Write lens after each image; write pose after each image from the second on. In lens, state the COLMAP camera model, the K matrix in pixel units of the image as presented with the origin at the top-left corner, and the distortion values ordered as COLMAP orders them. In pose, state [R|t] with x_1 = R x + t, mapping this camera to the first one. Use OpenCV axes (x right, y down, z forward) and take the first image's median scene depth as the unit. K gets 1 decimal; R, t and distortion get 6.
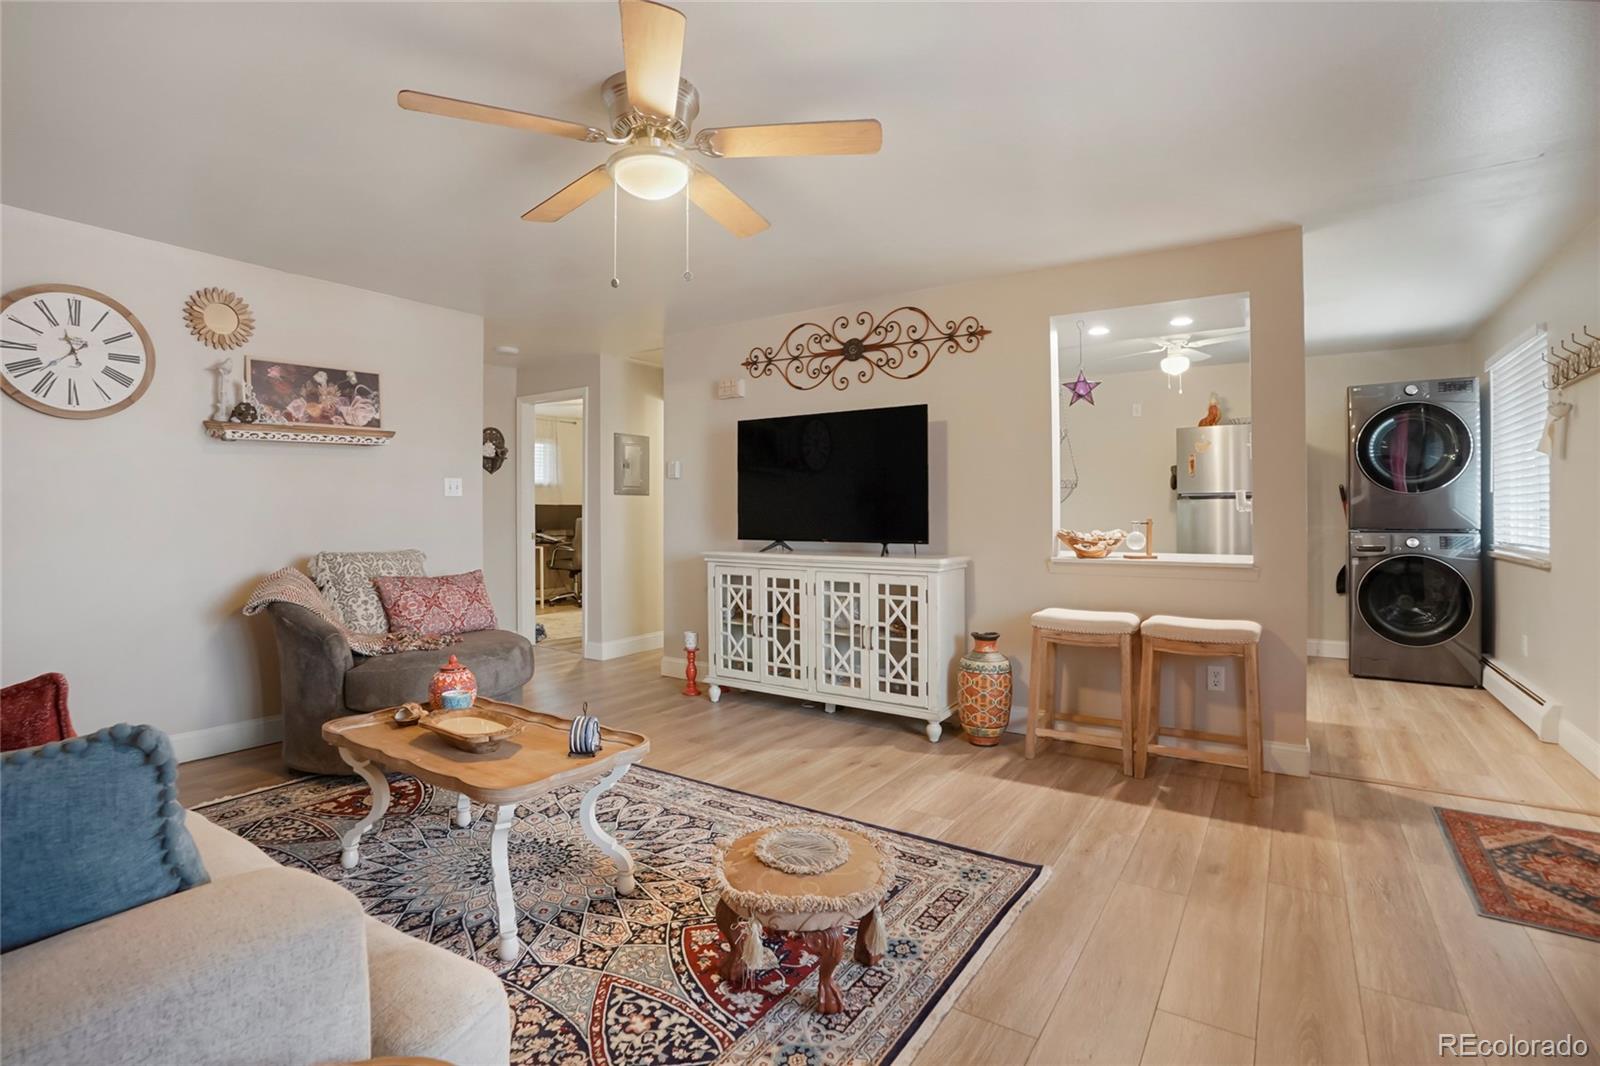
lens RADIAL K [[746.0, 0, 802.1], [0, 746.0, 524.6], [0, 0, 1]] dist [0.000430, 0.000115]
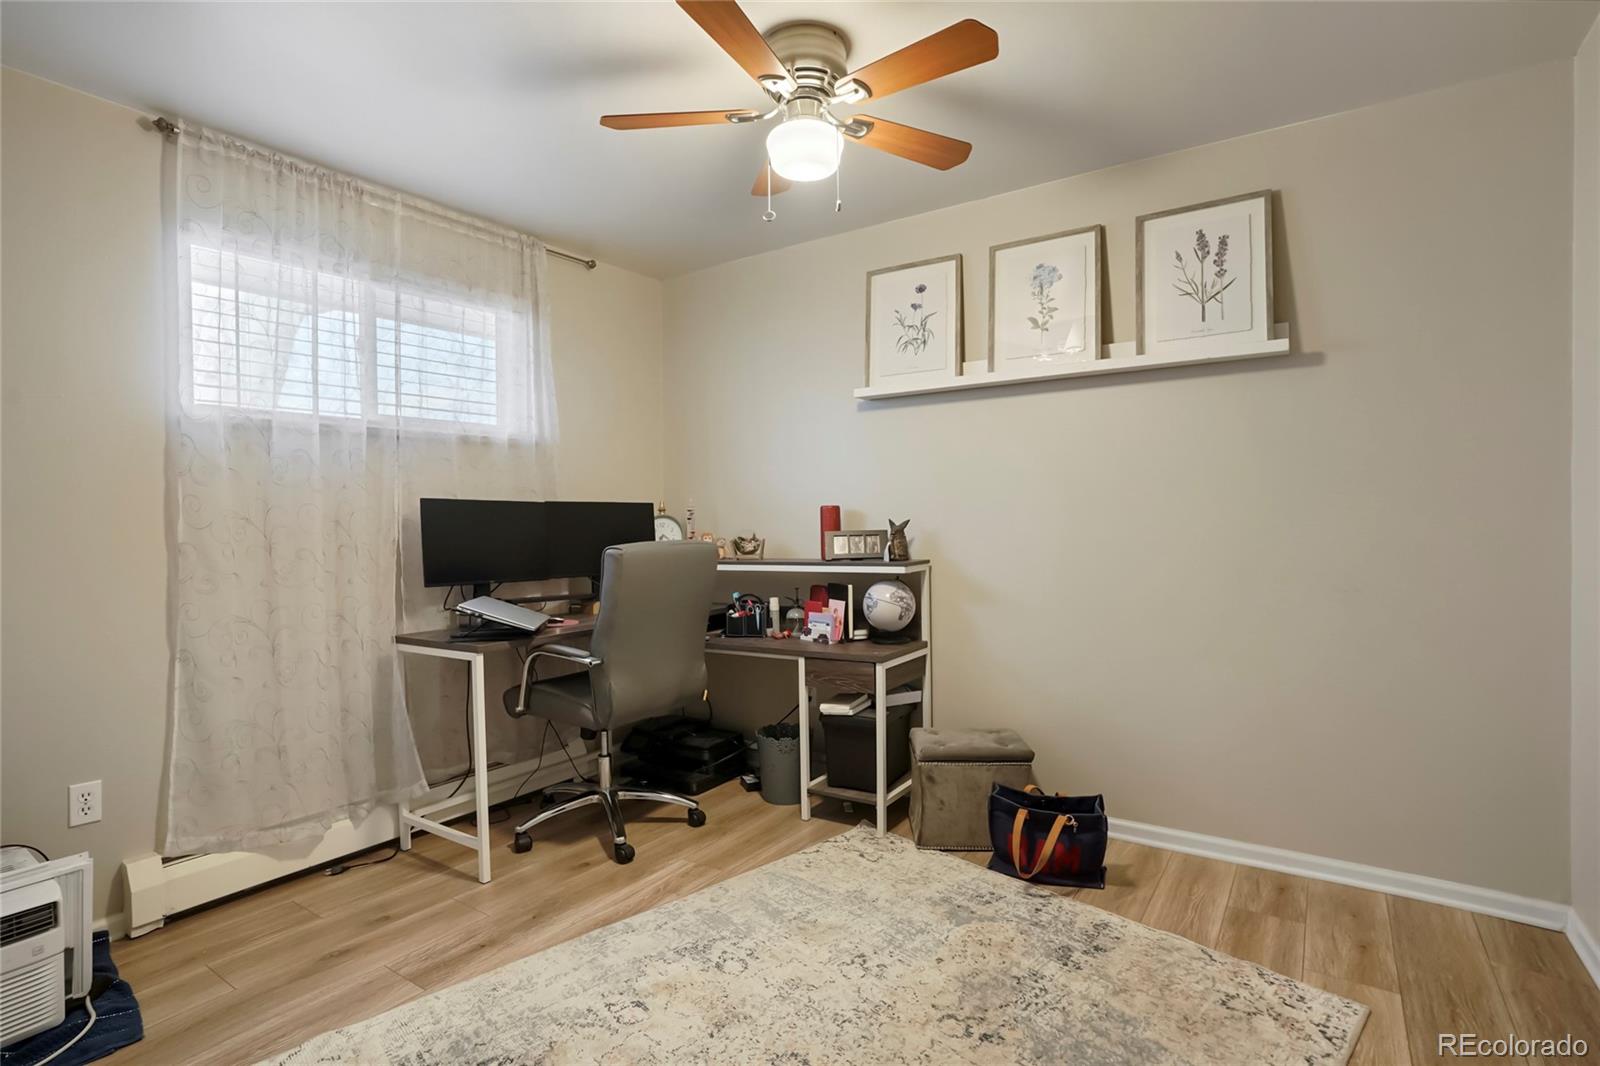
lens RADIAL K [[794.8, 0, 799.4], [0, 794.8, 529.3], [0, 0, 1]] dist [-0.004585, -0.000396]
pose [[0.999932, -0.001627, 0.011523, -0.233830], [0.001684, 0.999986, -0.004967, -0.009810], [-0.011515, 0.004986, 0.999921, 0.700349]]
